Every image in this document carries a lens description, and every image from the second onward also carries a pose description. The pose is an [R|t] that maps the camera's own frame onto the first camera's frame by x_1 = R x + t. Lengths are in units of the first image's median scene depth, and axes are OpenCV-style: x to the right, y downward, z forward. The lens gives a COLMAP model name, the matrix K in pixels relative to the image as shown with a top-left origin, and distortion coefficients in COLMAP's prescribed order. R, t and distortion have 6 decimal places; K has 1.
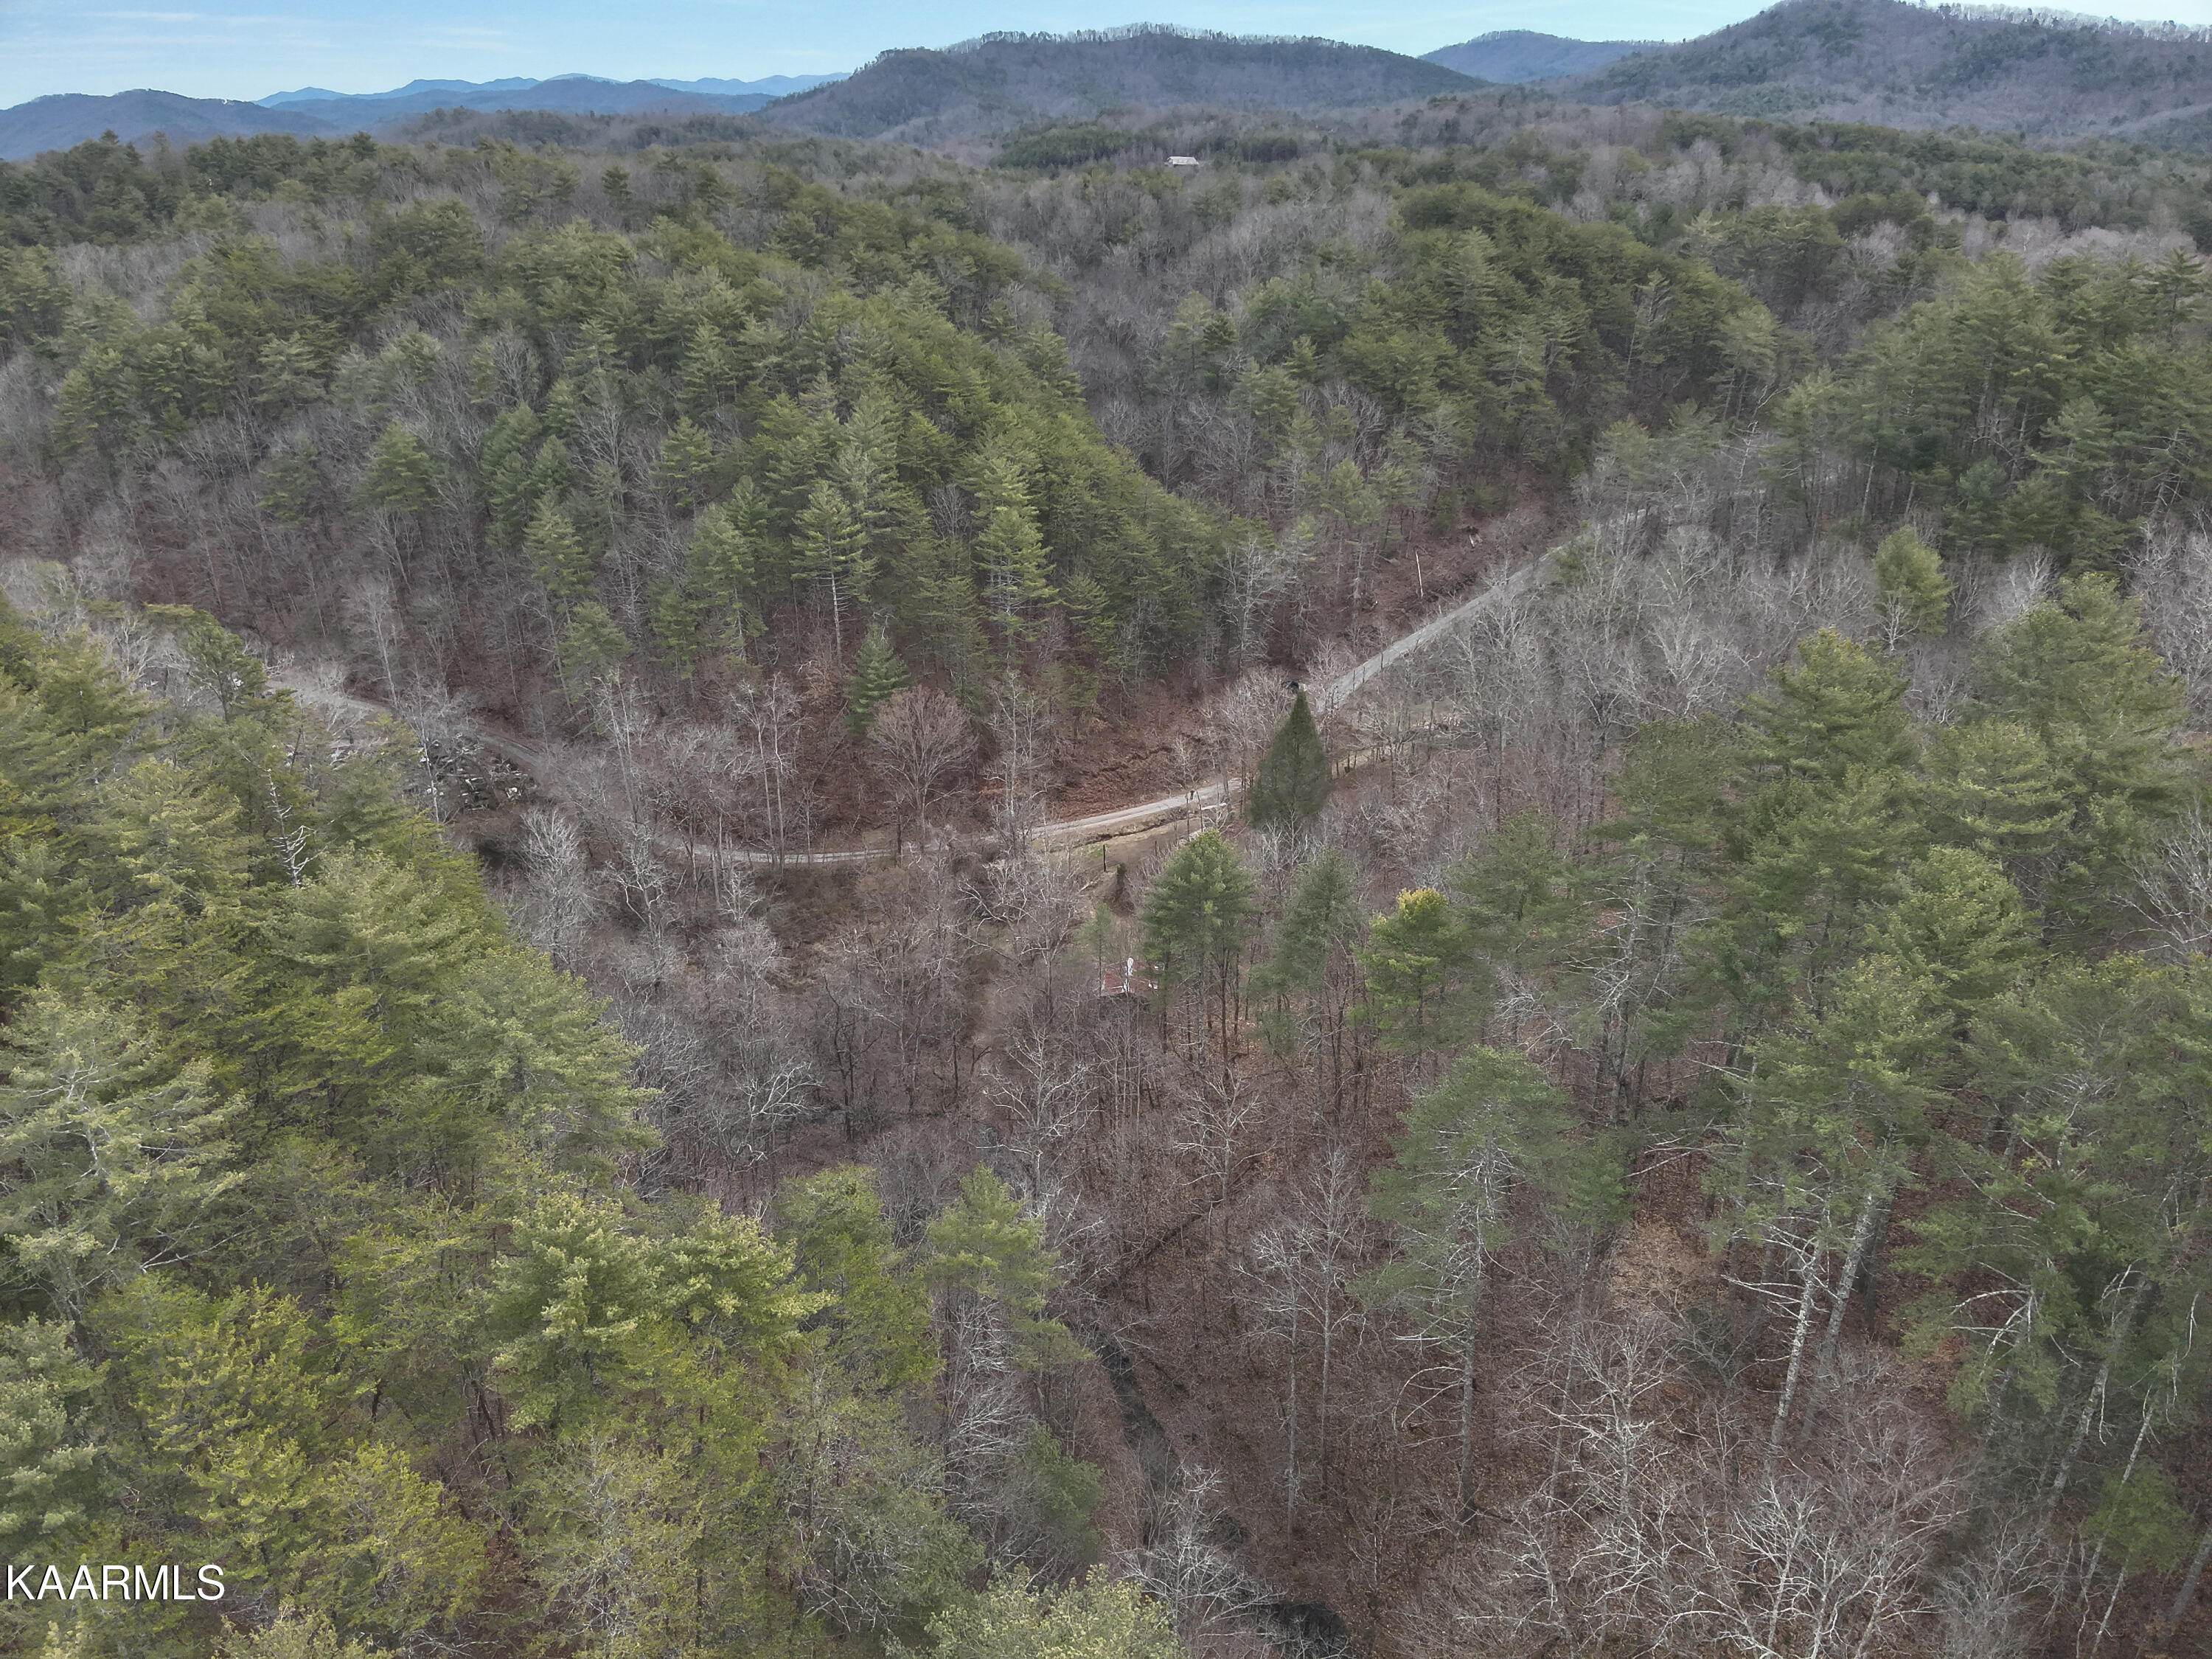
lens RADIAL K [[1588.5, 0, 1098.0], [0, 1588.5, 864.8], [0, 0, 1]] dist [0.151879, -0.270585]
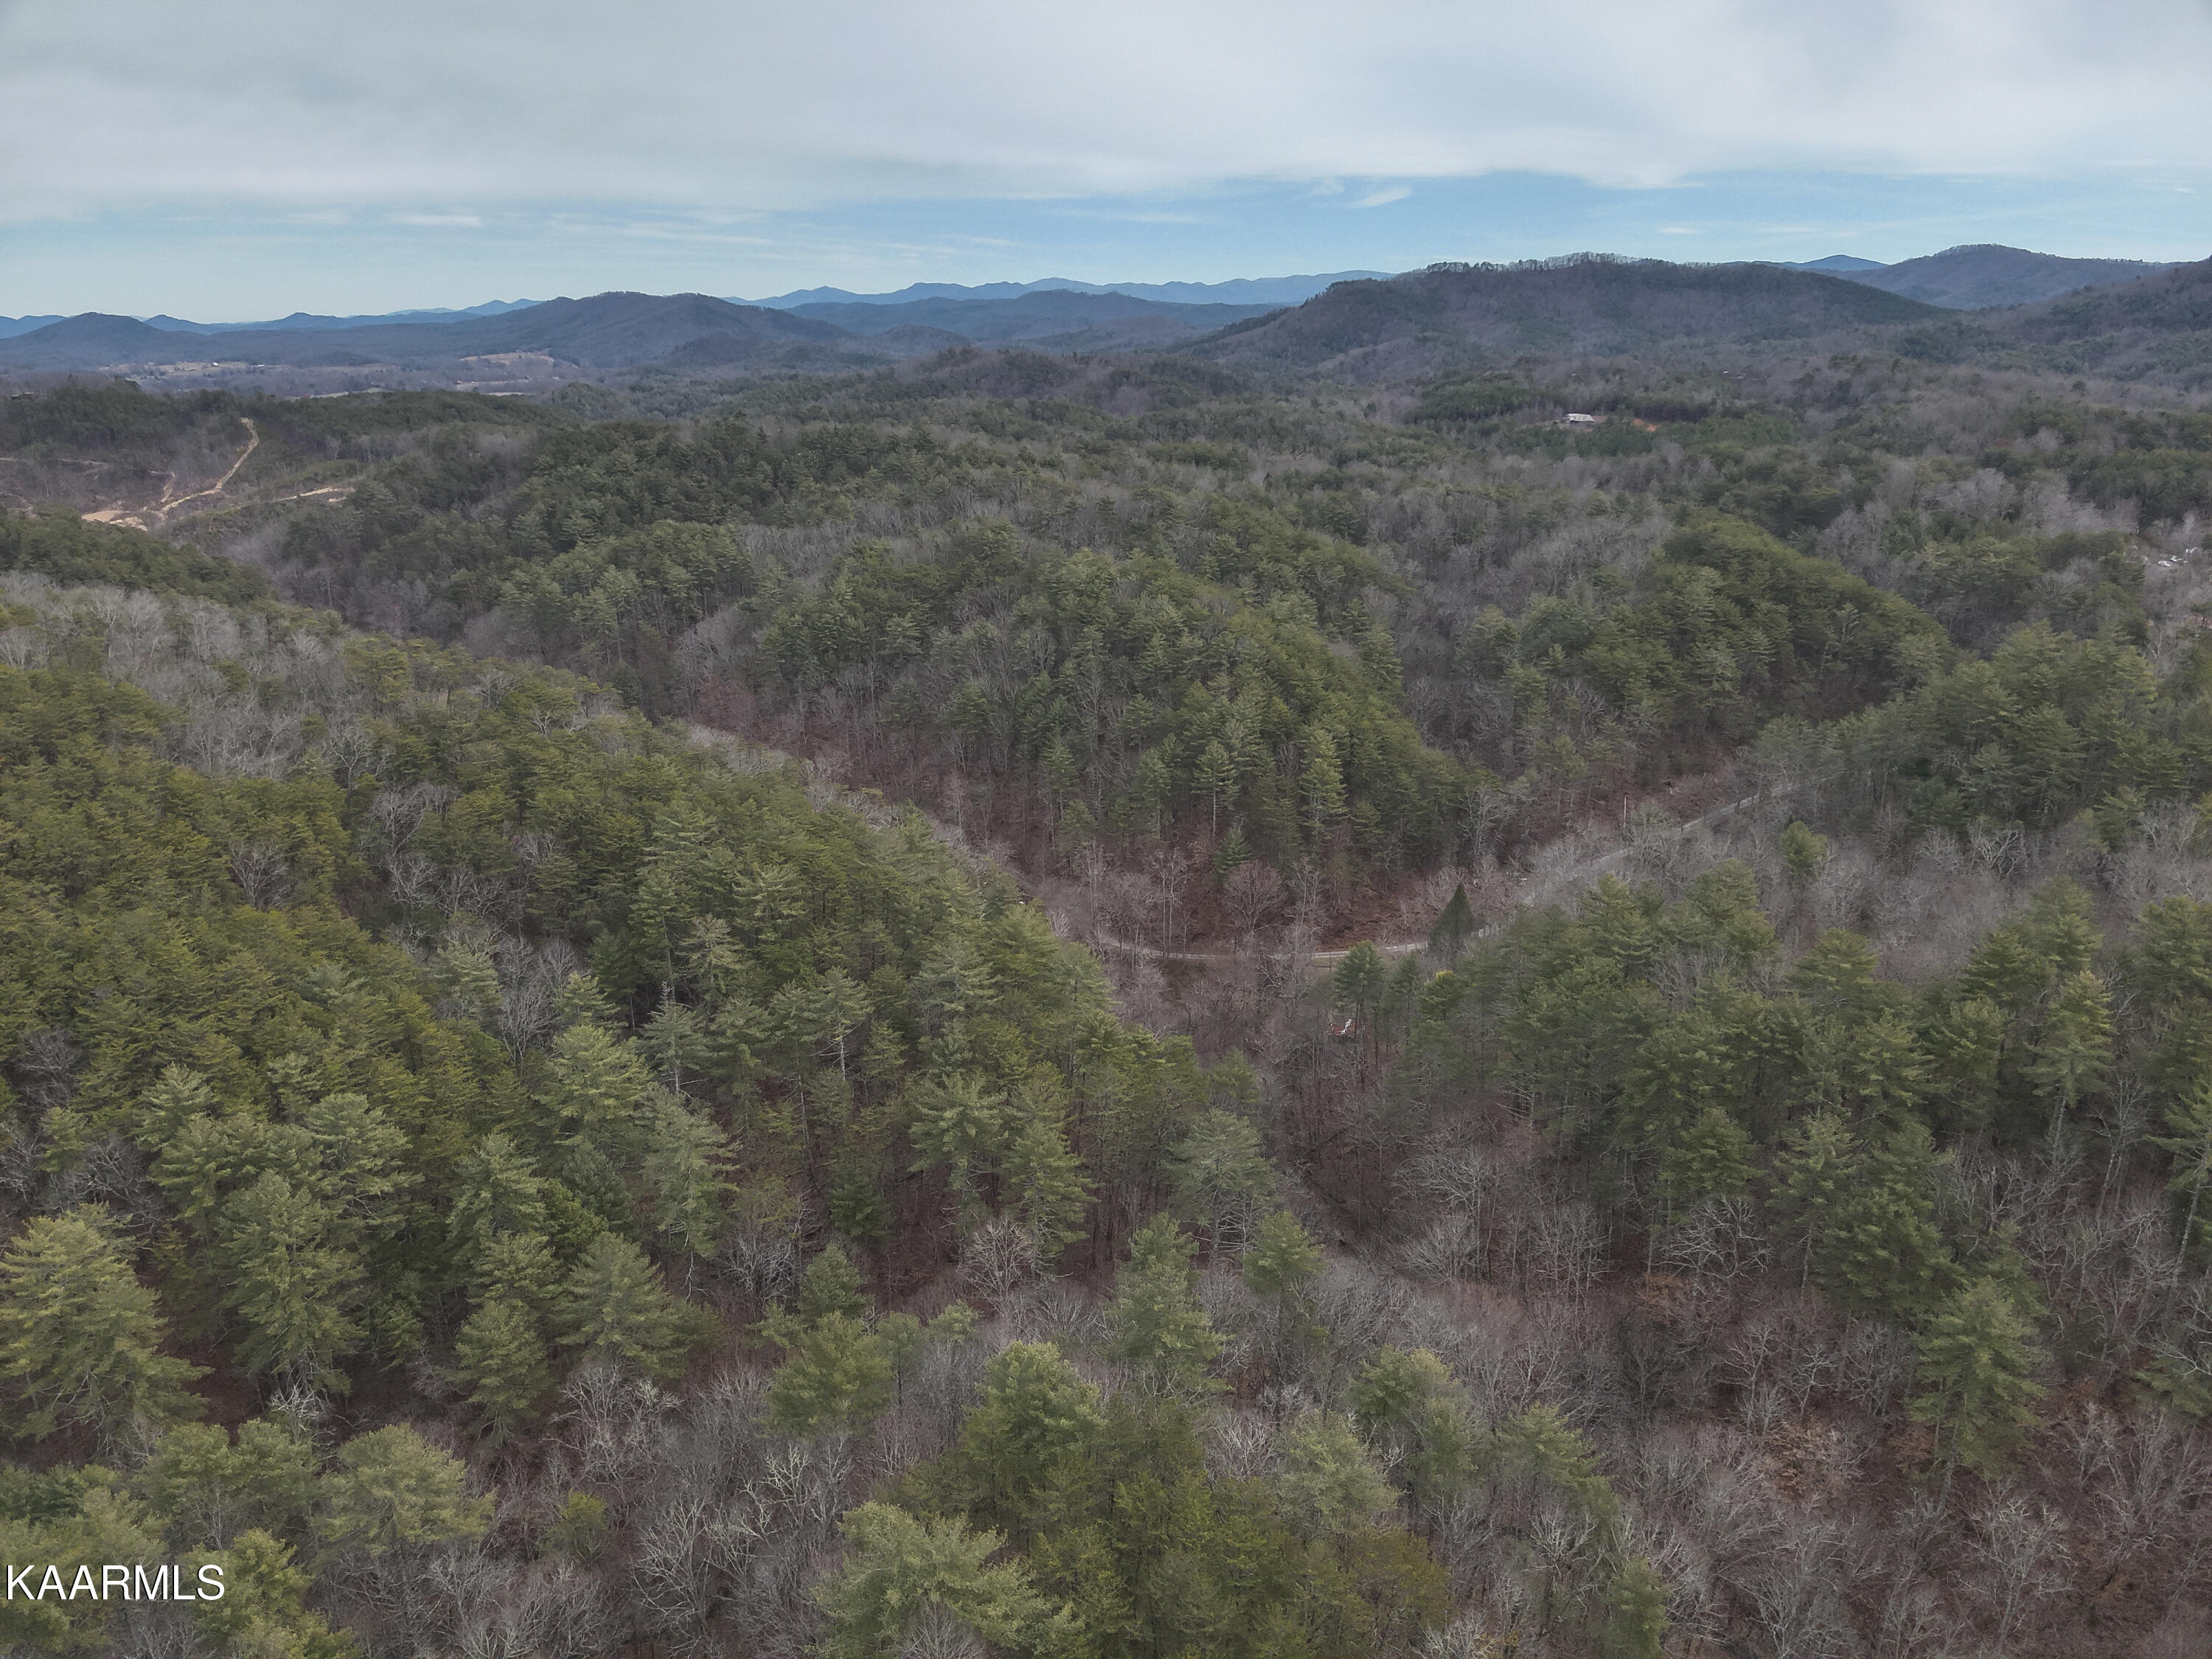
lens RADIAL K [[1611.0, 0, 1097.3], [0, 1611.0, 847.2], [0, 0, 1]] dist [0.136455, -0.242963]
pose [[0.966957, 0.079514, -0.242221, 0.112024], [-0.106977, 0.988974, -0.102404, 0.055036], [0.231408, 0.124933, 0.964802, -0.567548]]
